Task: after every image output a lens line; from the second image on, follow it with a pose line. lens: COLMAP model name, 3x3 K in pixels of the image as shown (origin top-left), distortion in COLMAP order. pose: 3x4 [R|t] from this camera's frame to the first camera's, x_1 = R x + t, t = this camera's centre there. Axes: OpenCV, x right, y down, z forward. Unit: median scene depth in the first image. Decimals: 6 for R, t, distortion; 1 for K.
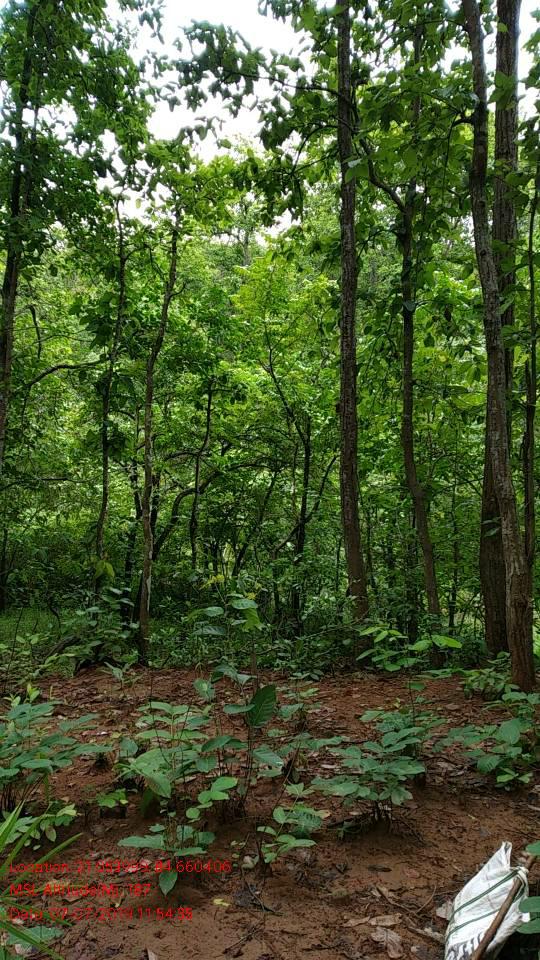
lens RADIAL K [[723.4, 0, 291.3], [0, 723.4, 480.7], [0, 0, 1]] dist [0.034074, -0.098919]
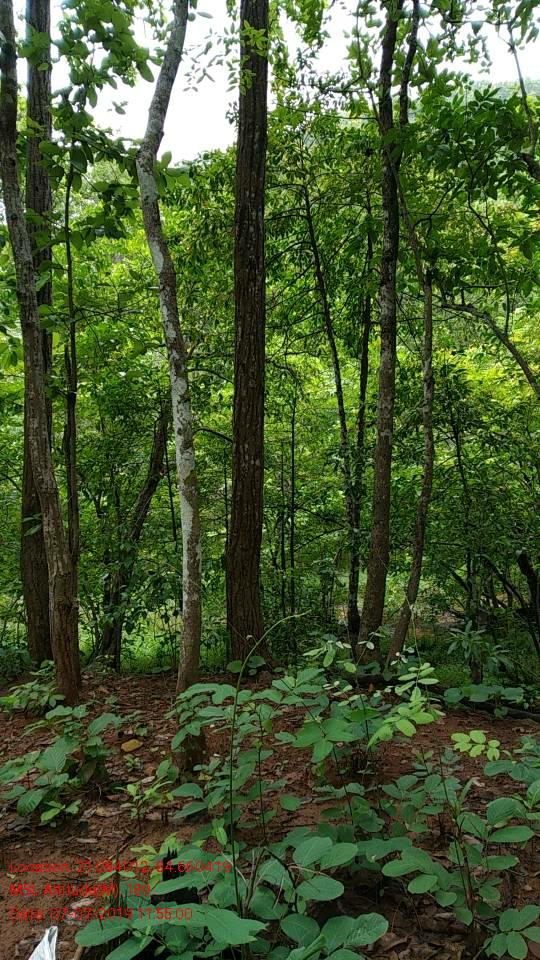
lens RADIAL K [[712.8, 0, 251.0], [0, 712.8, 478.4], [0, 0, 1]] dist [0.036704, -0.051307]
pose [[0.846145, -0.019660, 0.532590, 0.032529], [0.020322, 0.999783, 0.004621, 0.007357], [-0.532566, 0.006913, 0.846361, 0.095315]]
